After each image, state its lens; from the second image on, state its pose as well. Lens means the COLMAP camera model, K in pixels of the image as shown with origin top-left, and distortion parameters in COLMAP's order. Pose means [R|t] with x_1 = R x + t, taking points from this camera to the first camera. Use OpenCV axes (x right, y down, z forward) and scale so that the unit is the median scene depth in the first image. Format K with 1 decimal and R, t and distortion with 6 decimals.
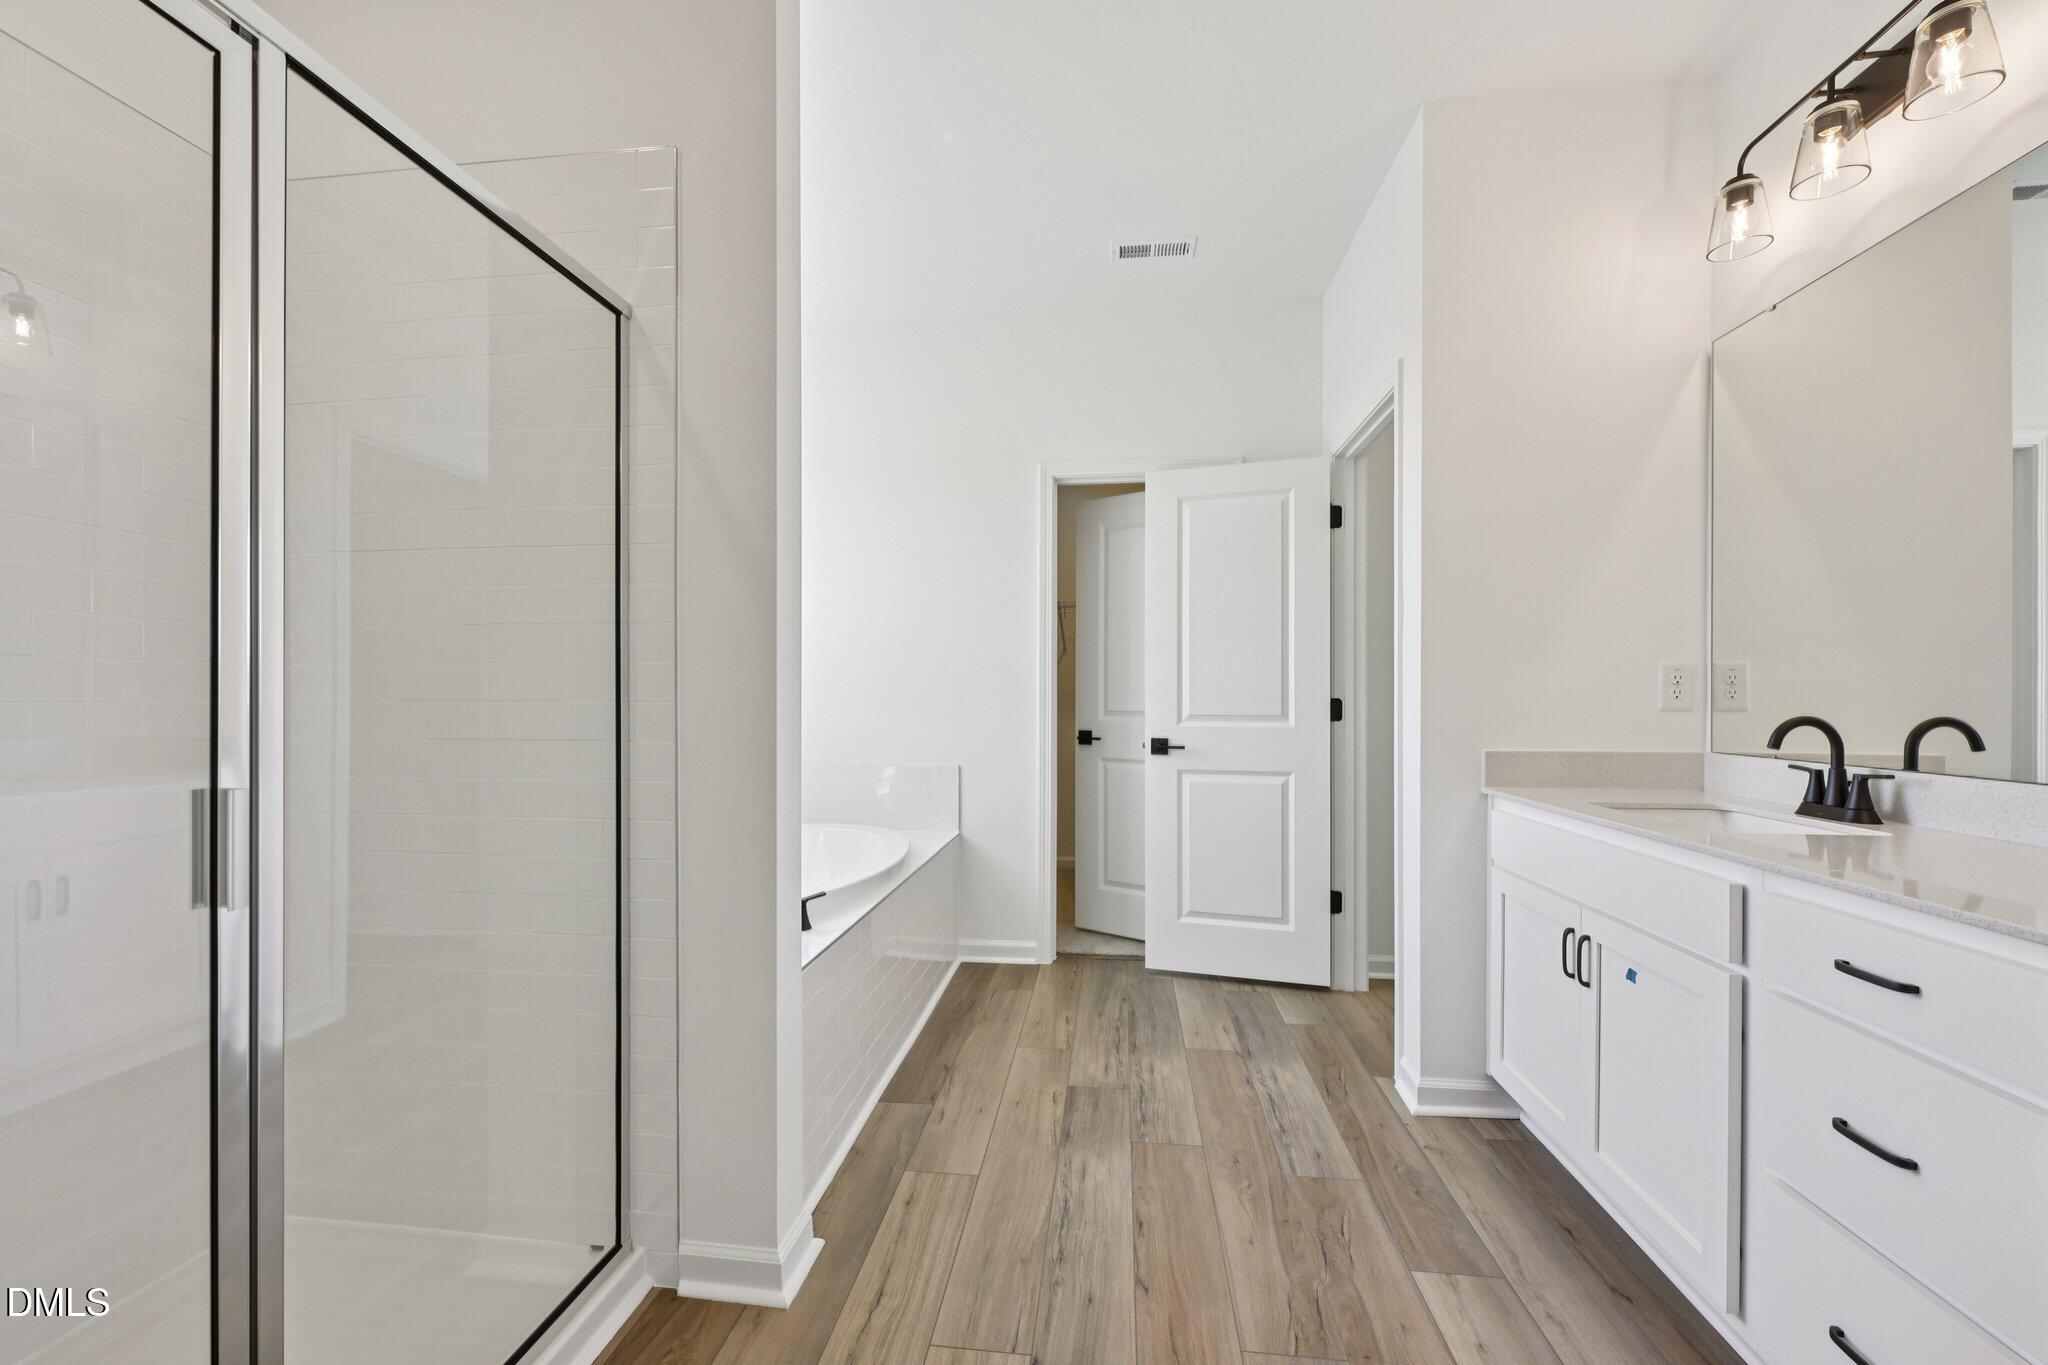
lens RADIAL K [[817.4, 0, 1011.0], [0, 817.4, 694.7], [0, 0, 1]] dist [-0.000743, -0.000029]
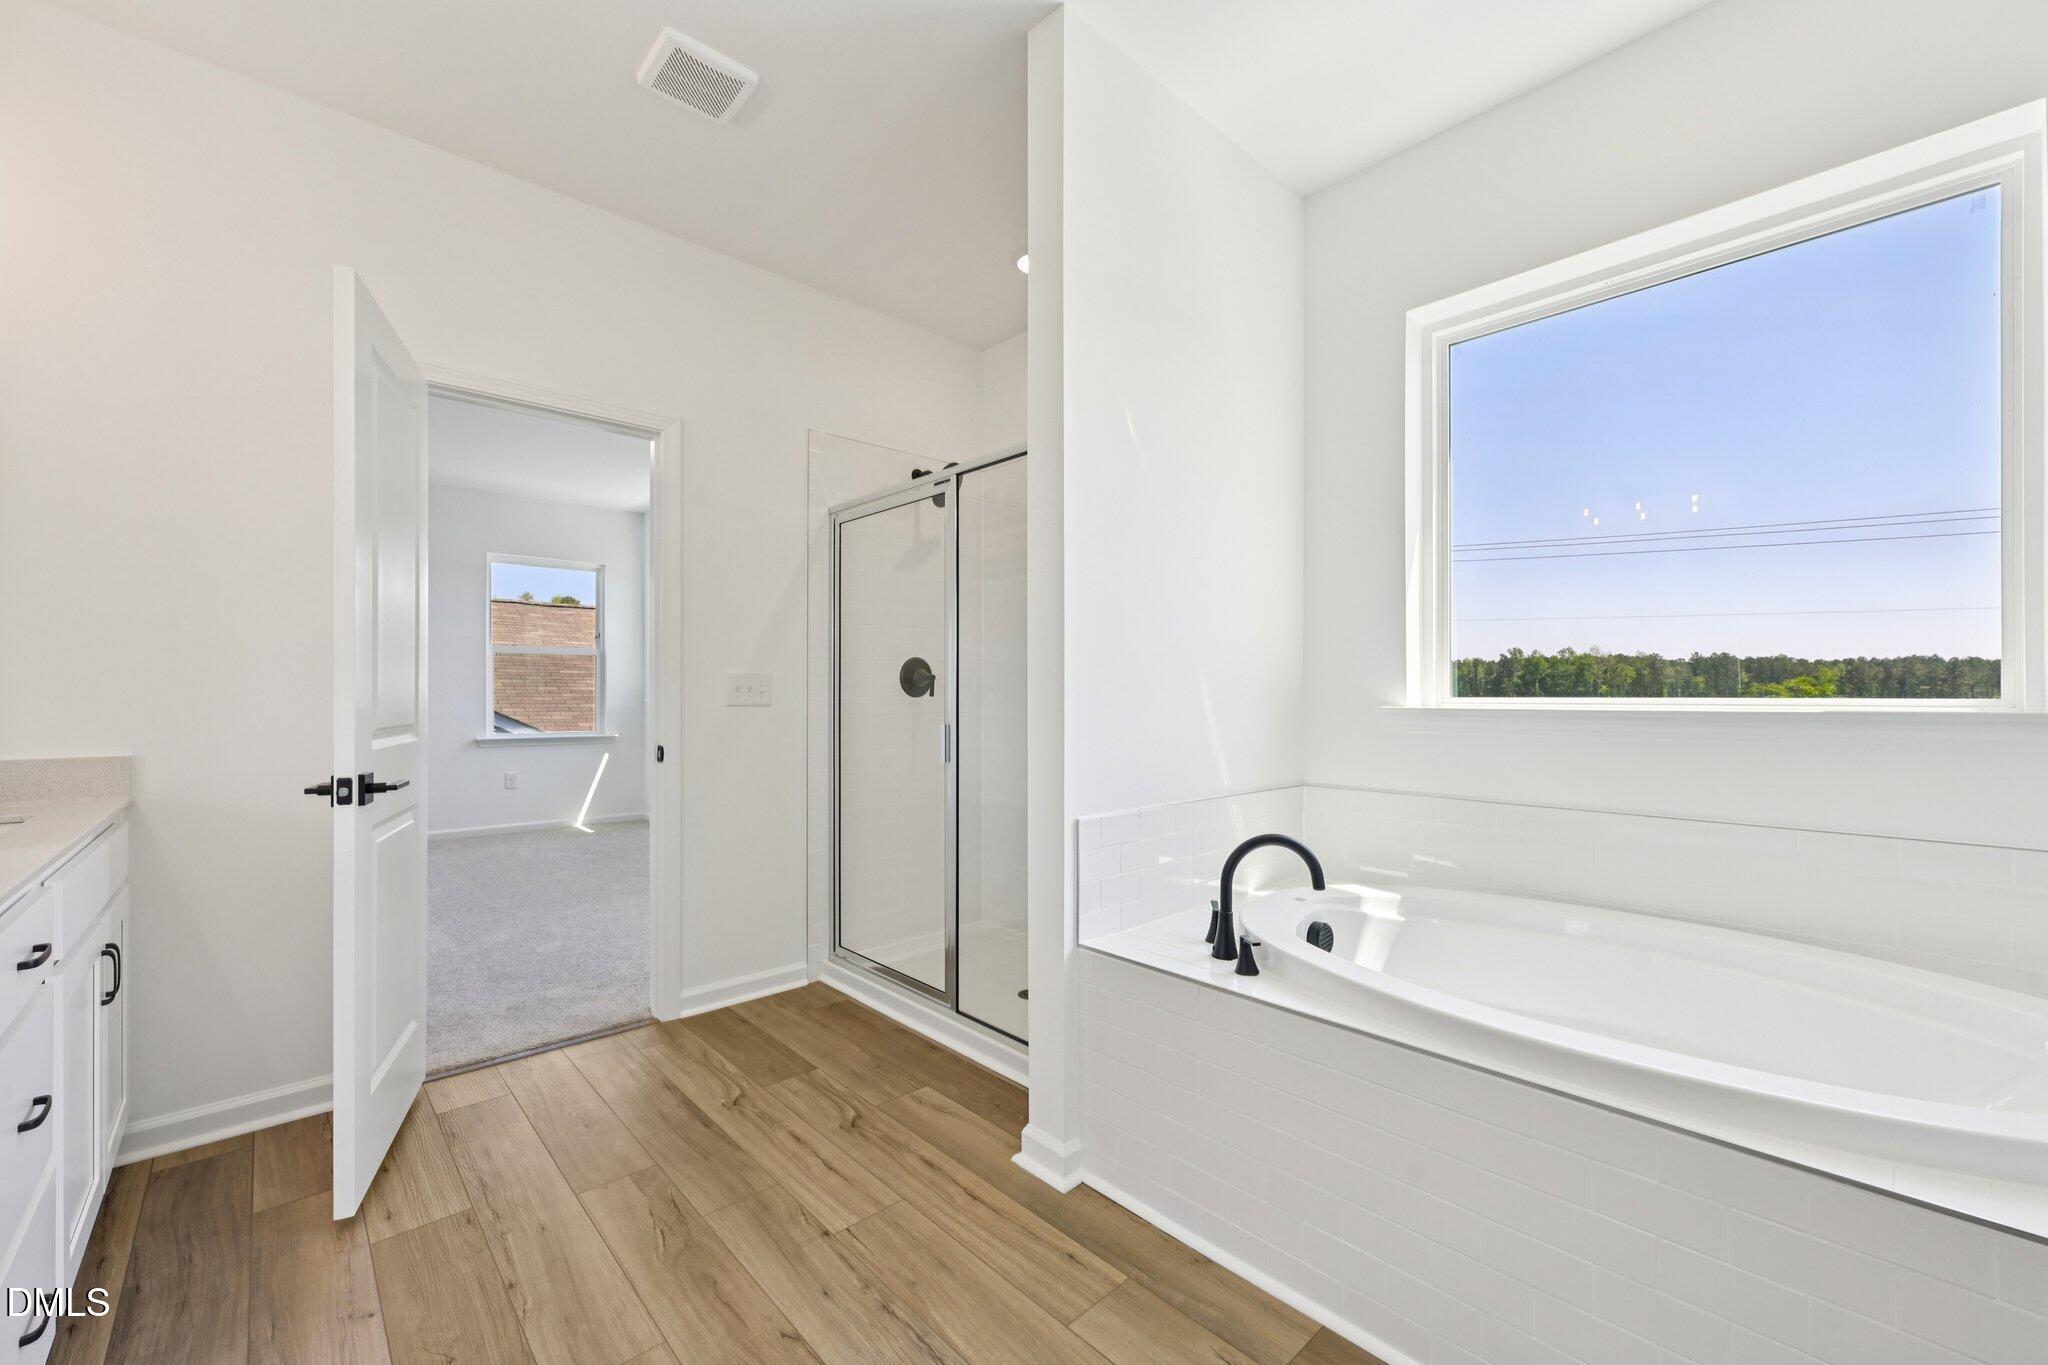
lens RADIAL K [[813.3, 0, 1021.3], [0, 813.3, 694.5], [0, 0, 1]] dist [0.001791, -0.000117]
pose [[-0.636442, 0.000756, -0.771324, 0.618600], [0.002680, 0.999996, -0.001231, 0.002802], [0.771320, -0.002851, -0.636441, 1.573934]]
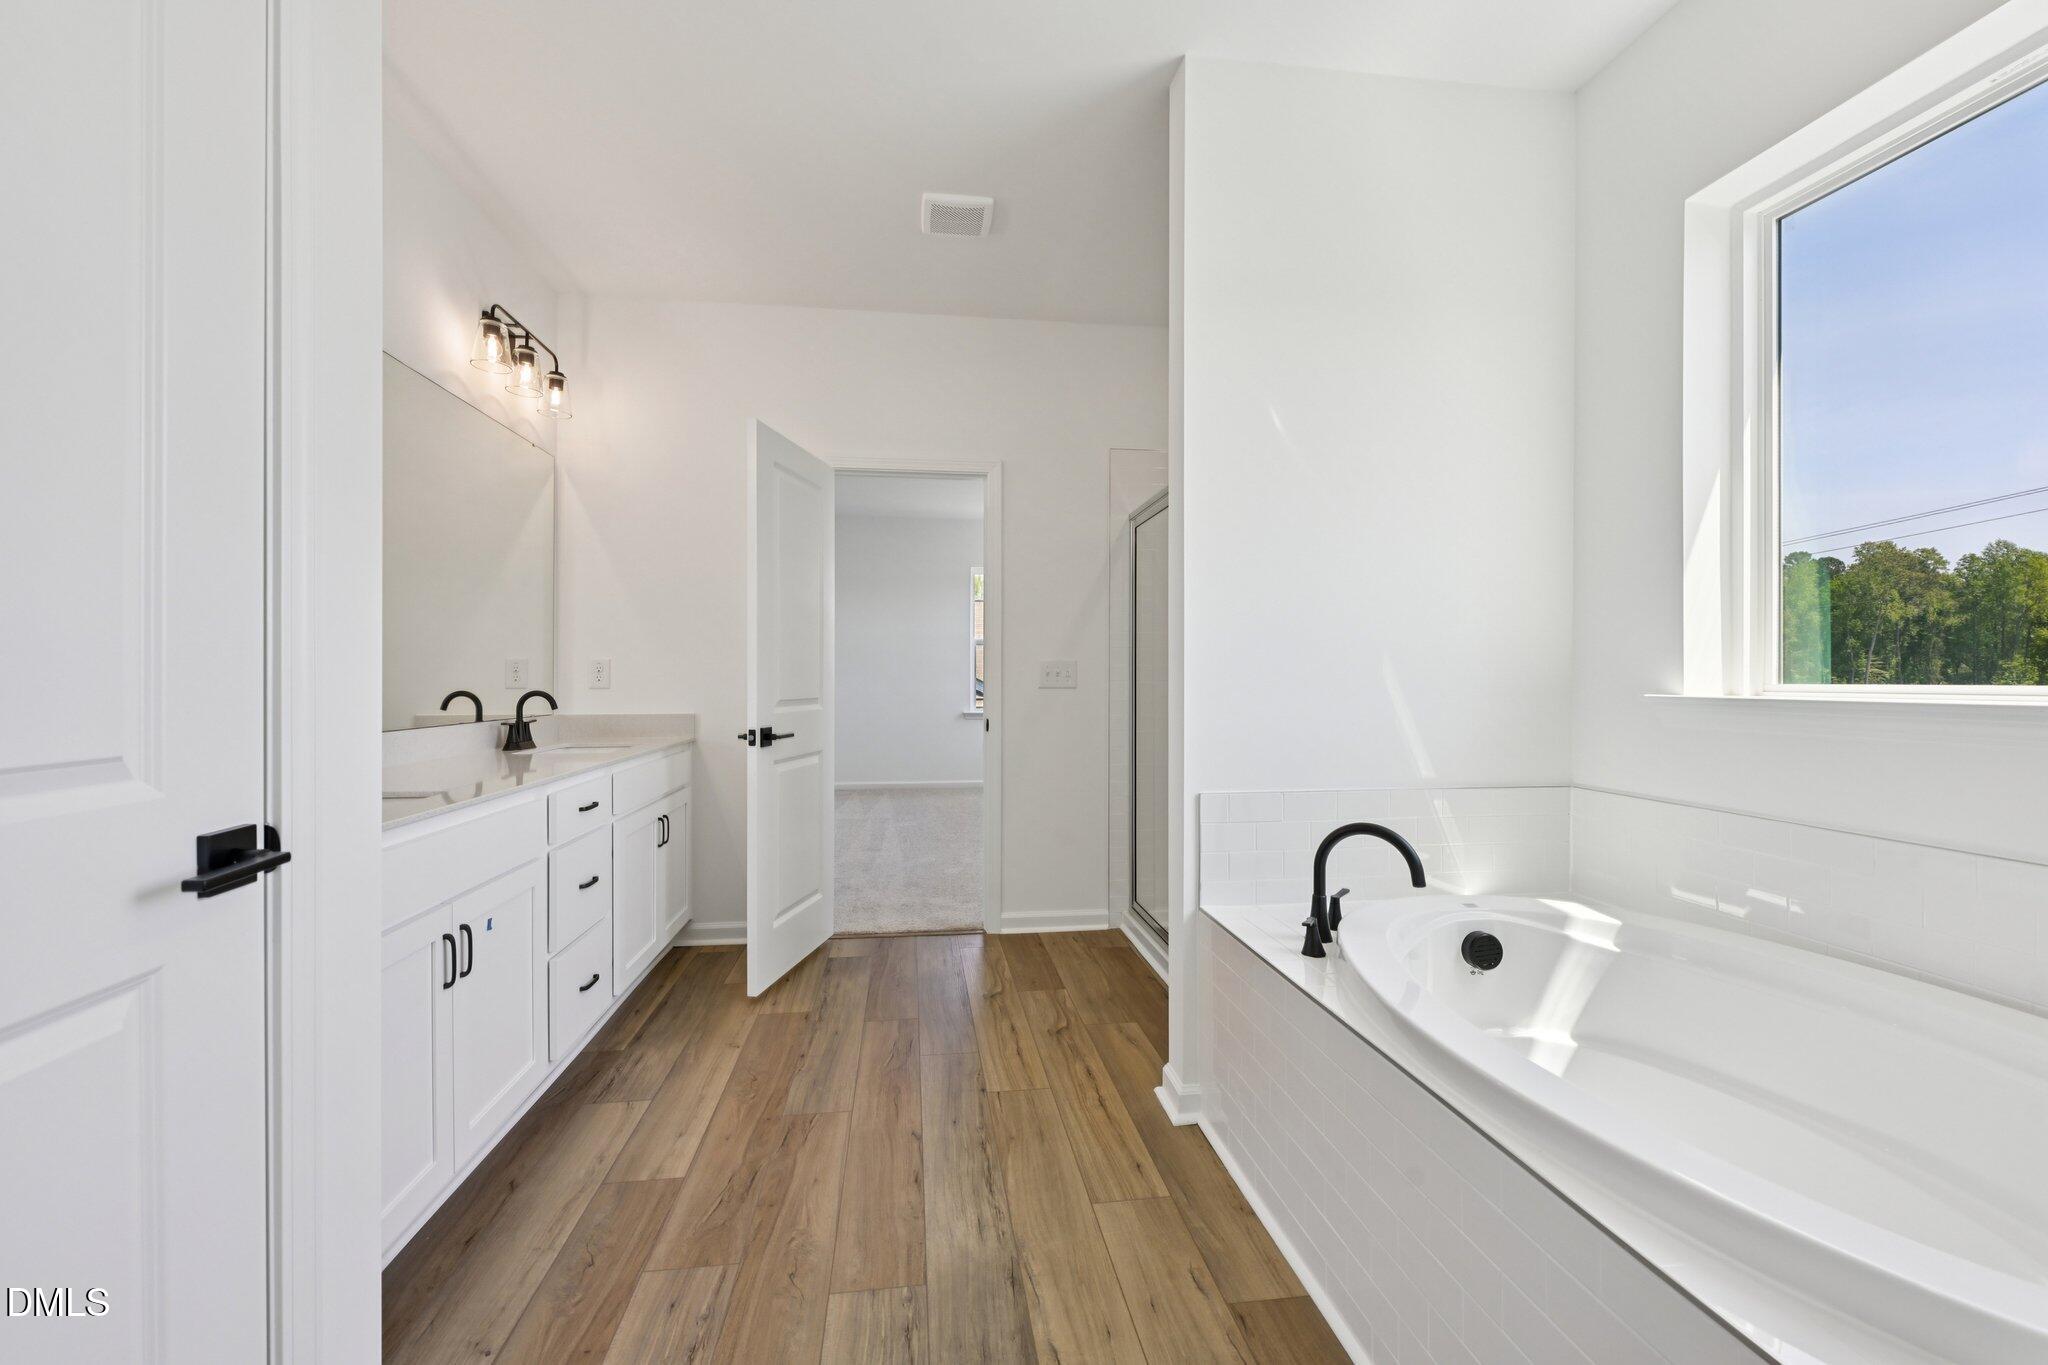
lens RADIAL K [[820.6, 0, 1024.0], [0, 820.6, 682.5], [0, 0, 1]] dist [0.000267, 0.000070]
pose [[-0.963354, 0.001859, -0.268228, 0.303010], [0.000874, 0.999992, 0.003791, 0.001070], [0.268234, 0.003418, -0.963348, 2.023095]]
